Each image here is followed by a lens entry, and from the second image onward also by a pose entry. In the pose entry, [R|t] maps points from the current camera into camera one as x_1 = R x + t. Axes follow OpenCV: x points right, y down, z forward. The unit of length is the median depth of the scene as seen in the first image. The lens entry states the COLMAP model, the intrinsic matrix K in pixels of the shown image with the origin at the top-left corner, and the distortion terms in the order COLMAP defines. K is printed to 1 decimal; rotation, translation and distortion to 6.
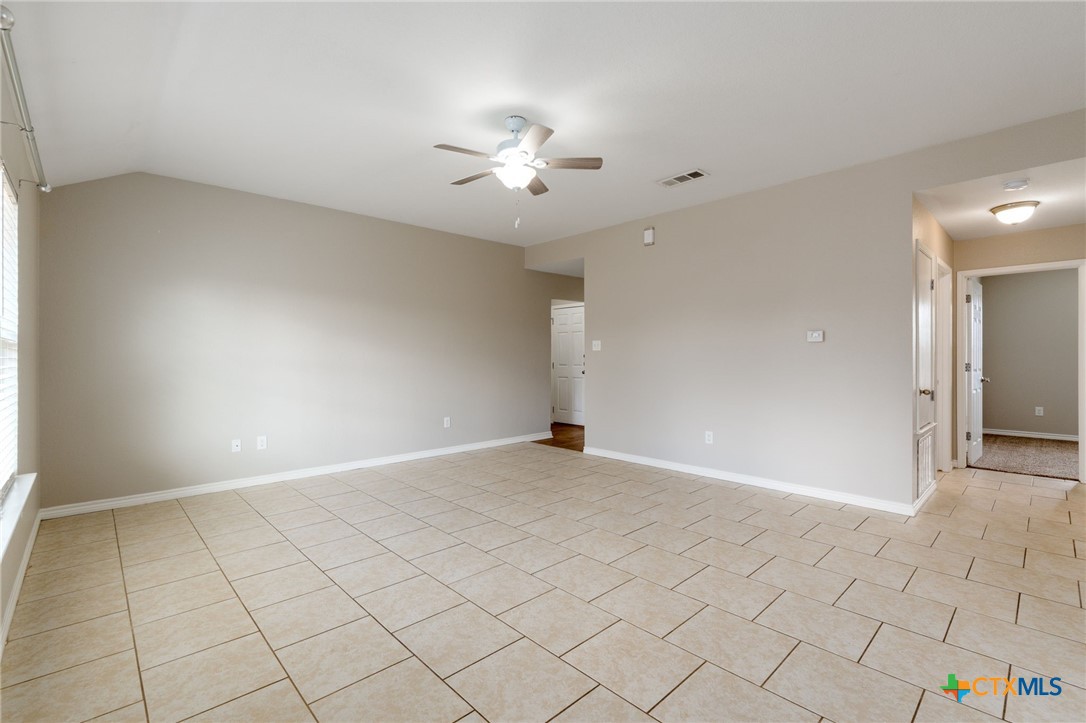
lens RADIAL K [[469.5, 0, 516.9], [0, 469.5, 376.1], [0, 0, 1]] dist [0.022854, -0.013393]
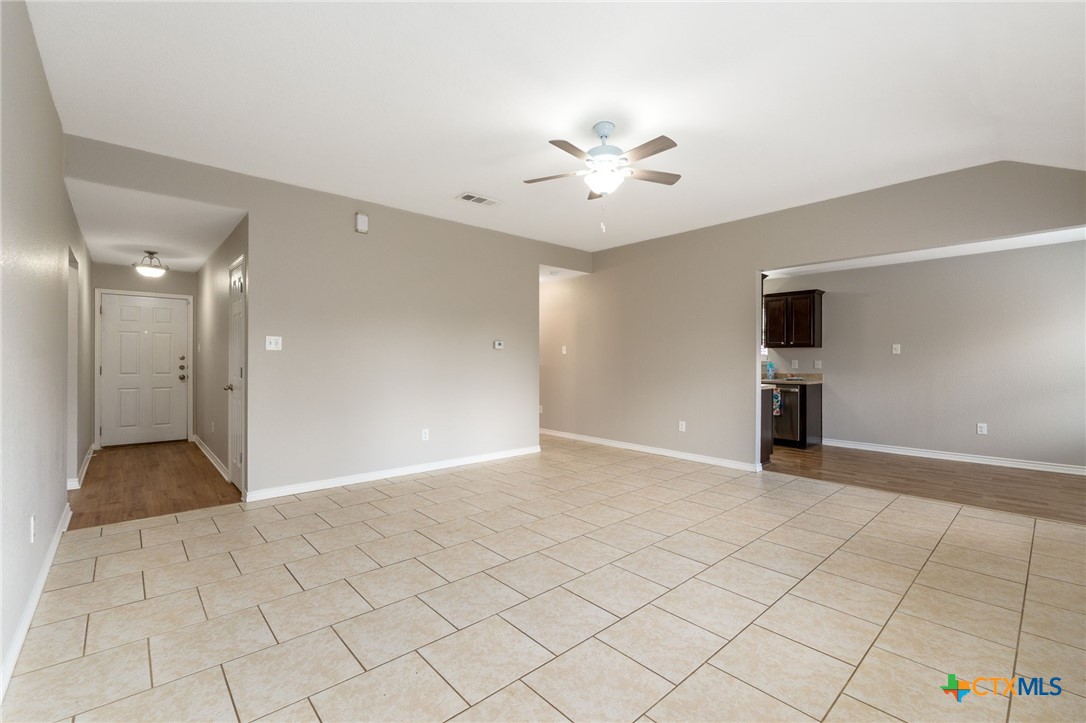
lens RADIAL K [[468.4, 0, 532.5], [0, 468.4, 355.9], [0, 0, 1]] dist [-0.003715, -0.000569]
pose [[0.008066, 0.016608, 0.999830, -0.898402], [0.035152, 0.999239, -0.016882, -0.032591], [-0.999349, 0.035282, 0.007476, 0.992533]]
